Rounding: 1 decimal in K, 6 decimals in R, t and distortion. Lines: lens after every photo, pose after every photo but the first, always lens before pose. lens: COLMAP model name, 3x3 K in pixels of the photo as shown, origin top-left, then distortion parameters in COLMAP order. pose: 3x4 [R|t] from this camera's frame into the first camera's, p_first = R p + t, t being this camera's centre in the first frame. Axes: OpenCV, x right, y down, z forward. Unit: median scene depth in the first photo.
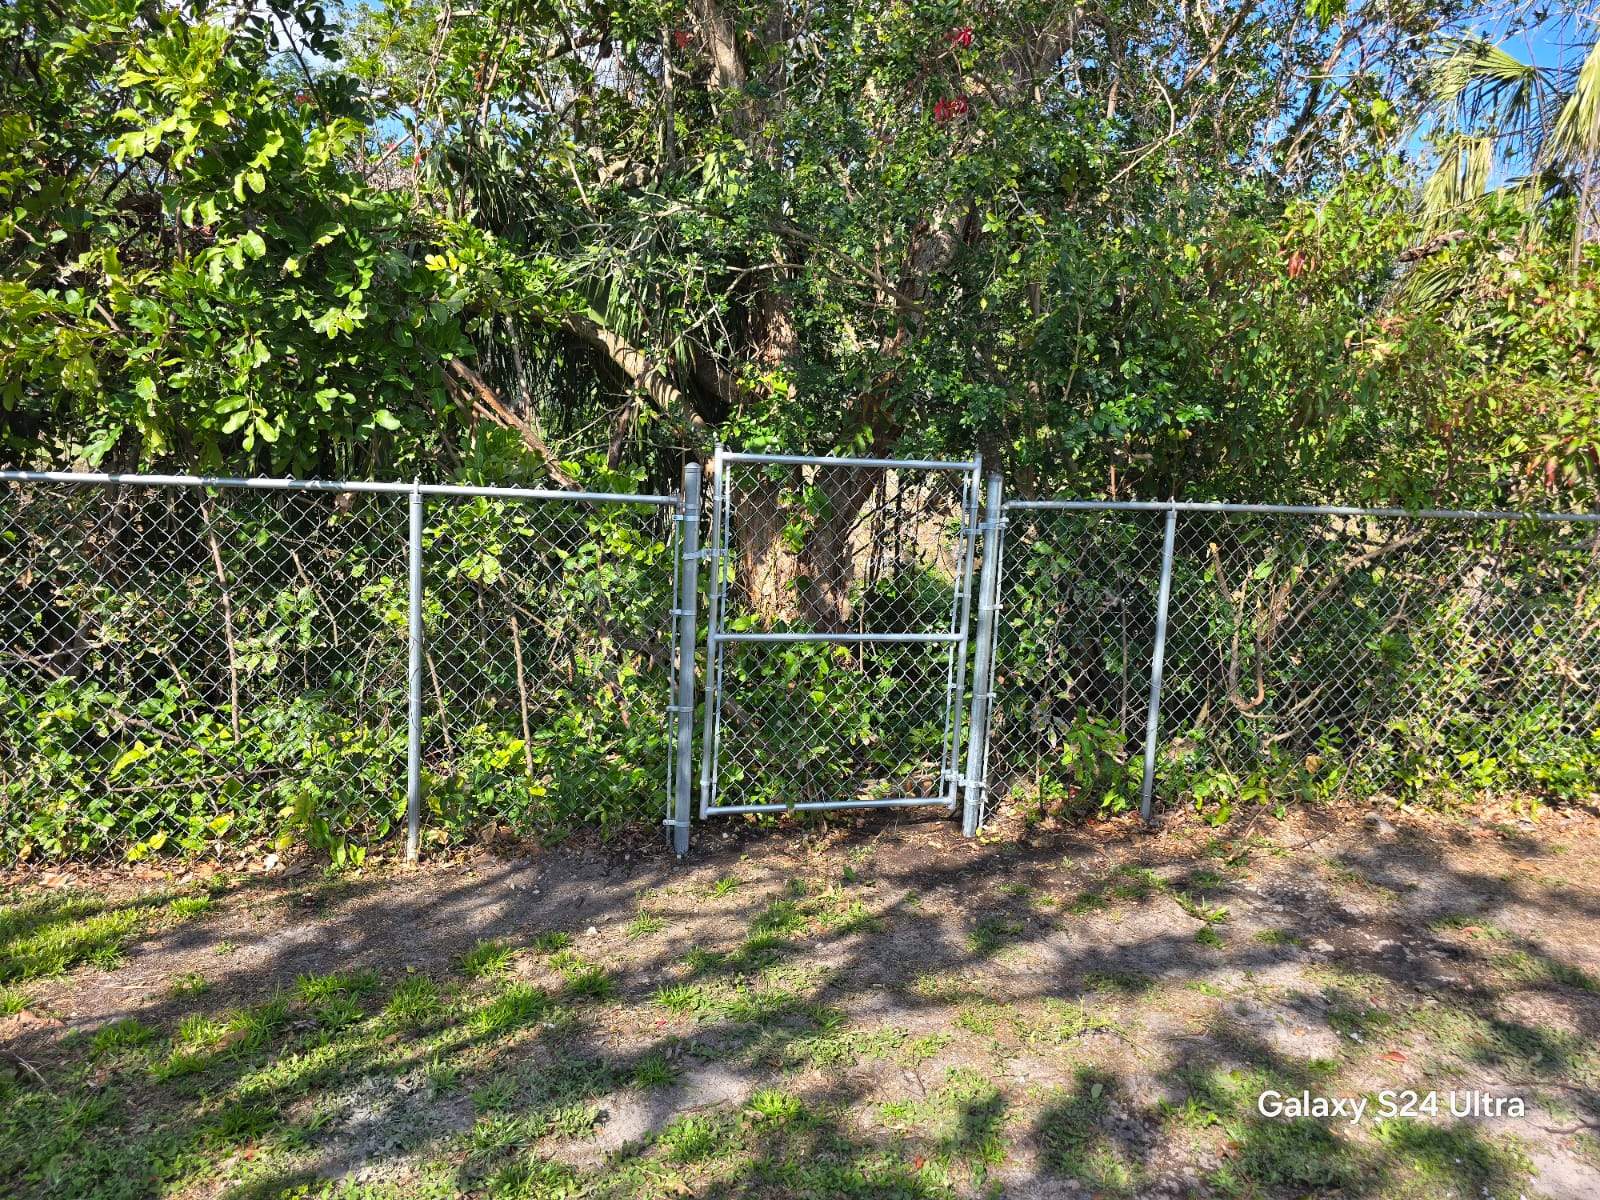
lens RADIAL K [[1079.4, 0, 835.3], [0, 1079.4, 561.4], [0, 0, 1]] dist [0.035807, -0.032177]
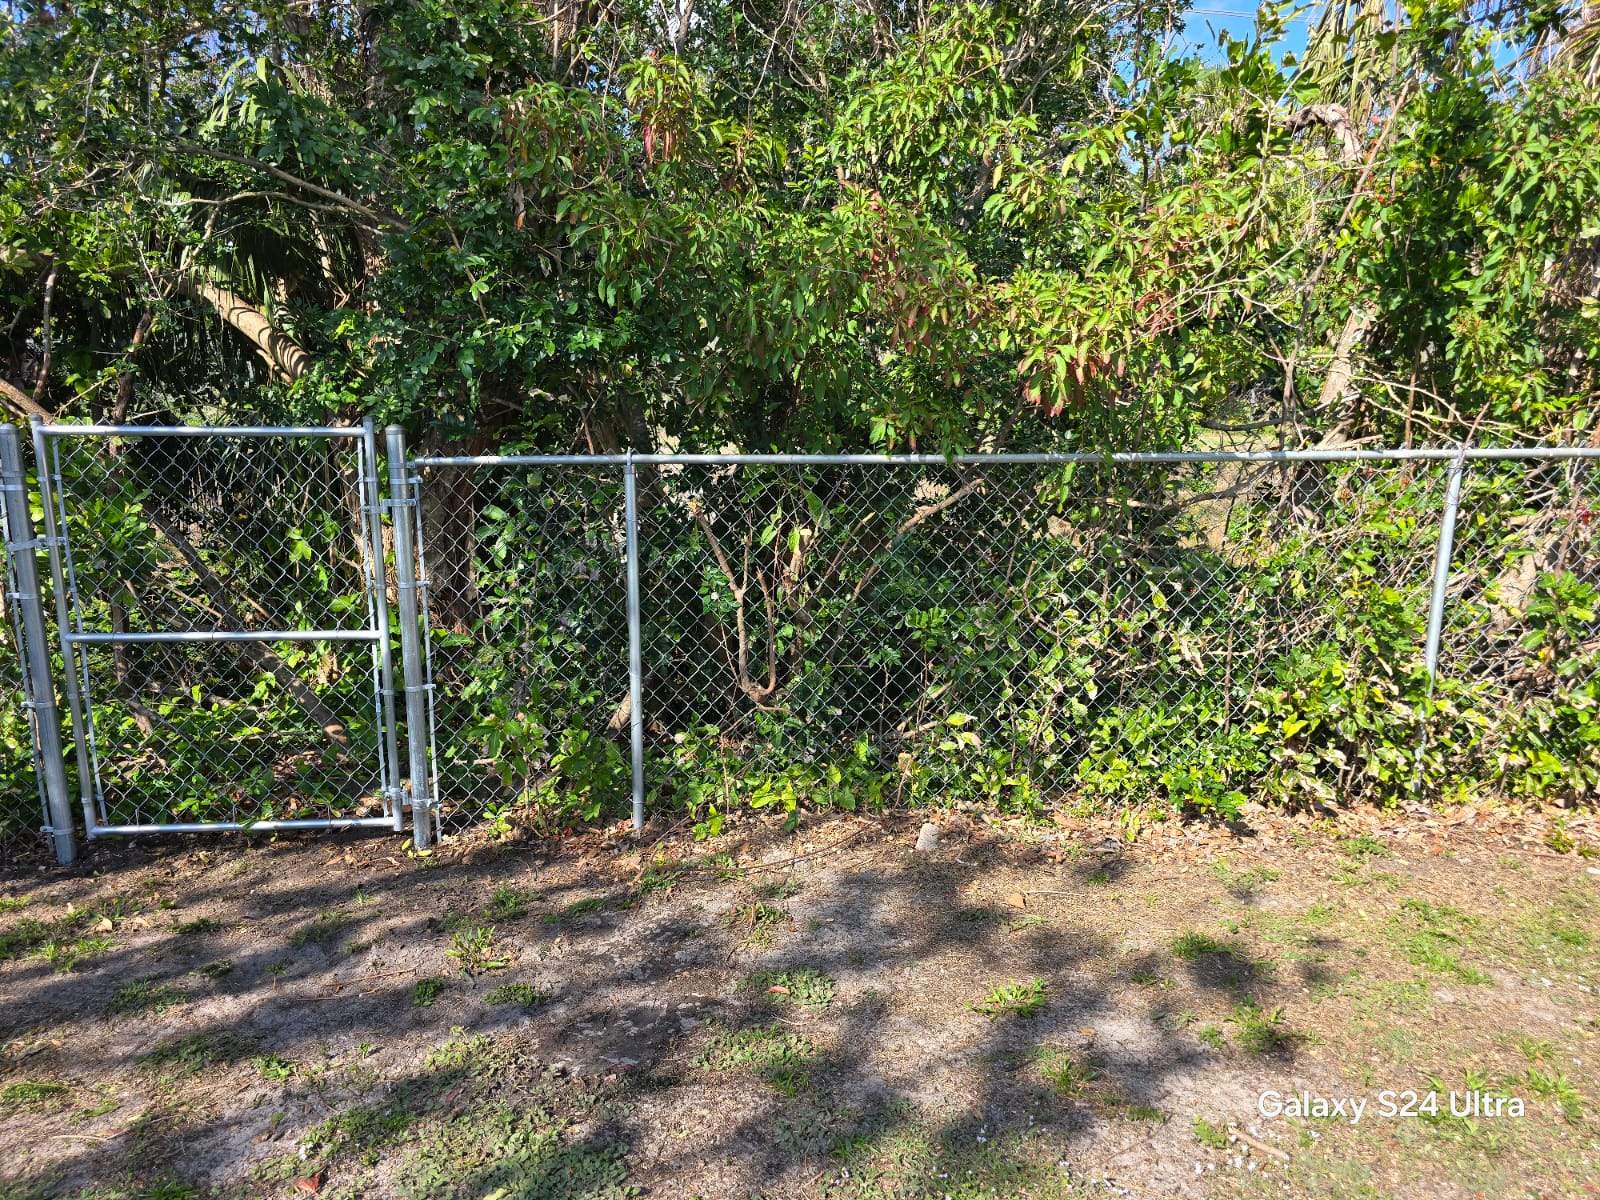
lens RADIAL K [[1064.6, 0, 837.5], [0, 1064.6, 609.2], [0, 0, 1]] dist [0.071485, -0.068404]
pose [[0.986698, -0.015461, -0.161827, 0.646410], [0.026515, 0.997443, 0.066367, 0.016110], [0.160387, -0.069775, 0.984585, 0.233891]]
